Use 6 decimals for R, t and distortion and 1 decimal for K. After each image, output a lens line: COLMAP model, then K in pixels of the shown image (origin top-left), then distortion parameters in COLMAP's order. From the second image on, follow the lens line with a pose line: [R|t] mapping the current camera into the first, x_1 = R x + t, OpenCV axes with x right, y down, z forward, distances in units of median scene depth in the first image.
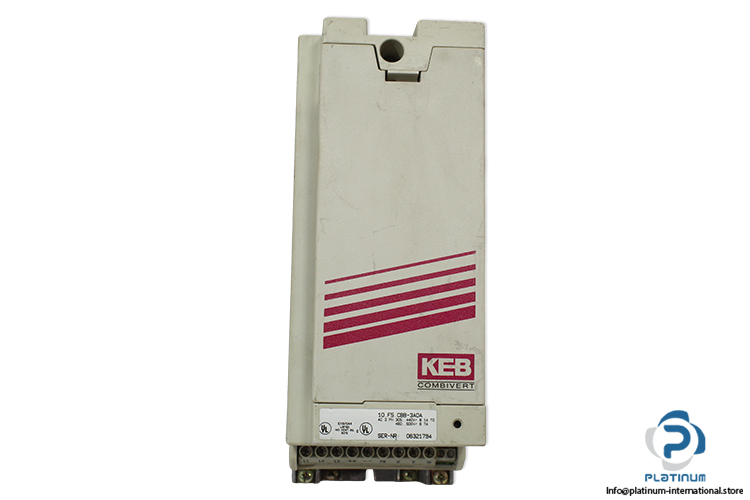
lens RADIAL K [[967.1, 0, 375.0], [0, 967.1, 250.0], [0, 0, 1]] dist [-0.027585, -0.012835]
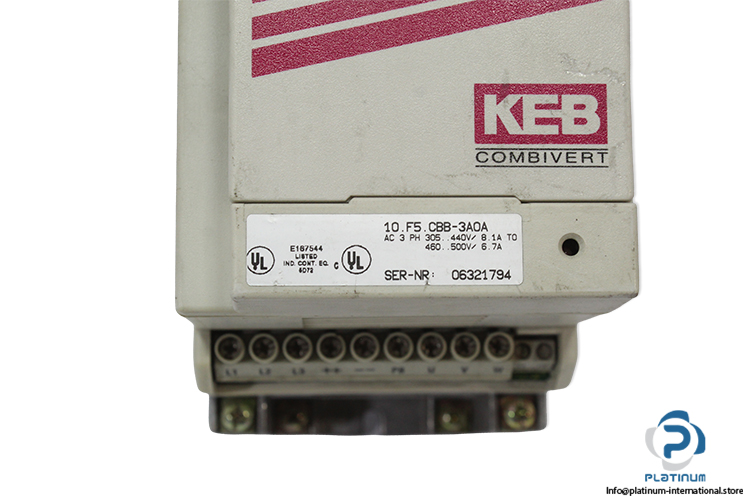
lens RADIAL K [[1377.4, 0, 375.0], [0, 1377.4, 250.0], [0, 0, 1]] dist [-0.021553, -0.058323]
pose [[0.999736, -0.022432, -0.004988, 0.001967], [0.022572, 0.999293, 0.030063, 0.161073], [0.004310, -0.030168, 0.999536, 0.390286]]
